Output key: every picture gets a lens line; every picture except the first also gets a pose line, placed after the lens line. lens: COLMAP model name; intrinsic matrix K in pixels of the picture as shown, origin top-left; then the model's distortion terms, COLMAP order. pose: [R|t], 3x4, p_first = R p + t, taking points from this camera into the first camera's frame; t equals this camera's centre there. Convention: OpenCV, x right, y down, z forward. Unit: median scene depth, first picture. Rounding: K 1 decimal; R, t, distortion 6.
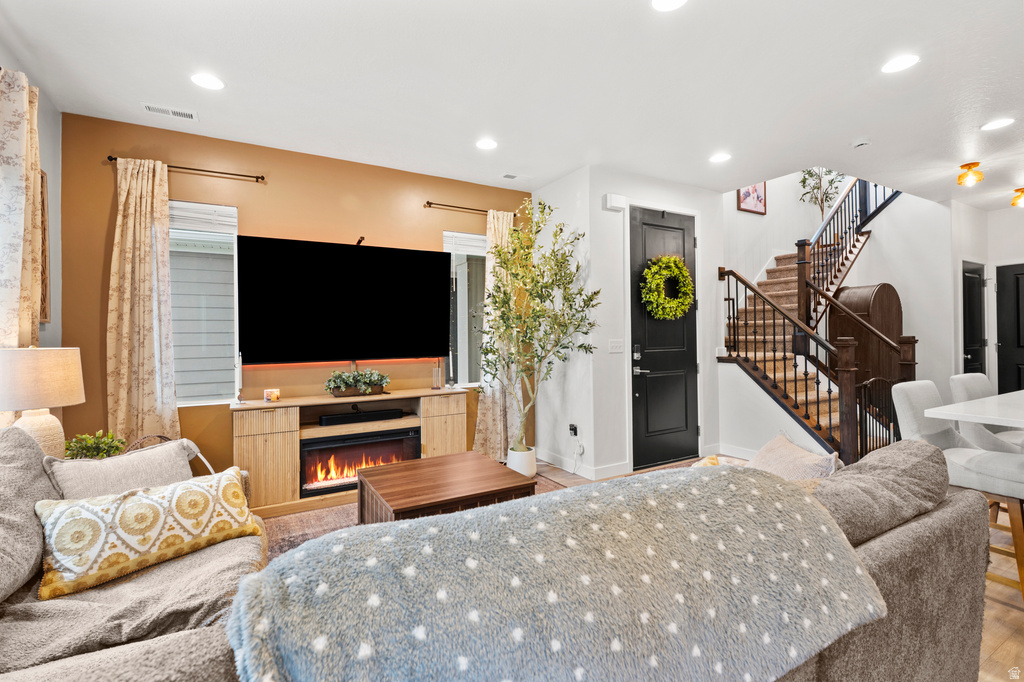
lens RADIAL K [[467.6, 0, 514.9], [0, 467.6, 336.3], [0, 0, 1]] dist [-0.004282, -0.001094]
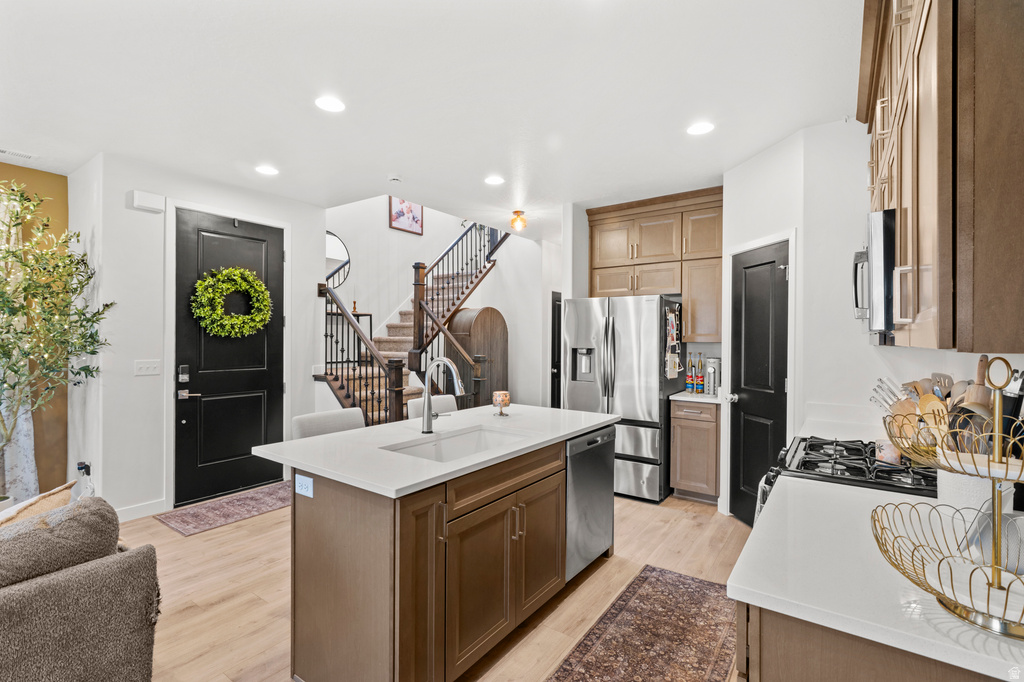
lens RADIAL K [[467.6, 0, 518.7], [0, 467.6, 342.2], [0, 0, 1]] dist [-0.004282, -0.001094]
pose [[0.898891, 0.013467, 0.437966, 0.437730], [-0.013968, 0.999900, -0.002079, -0.032195], [-0.437951, -0.004249, 0.898989, -0.075082]]
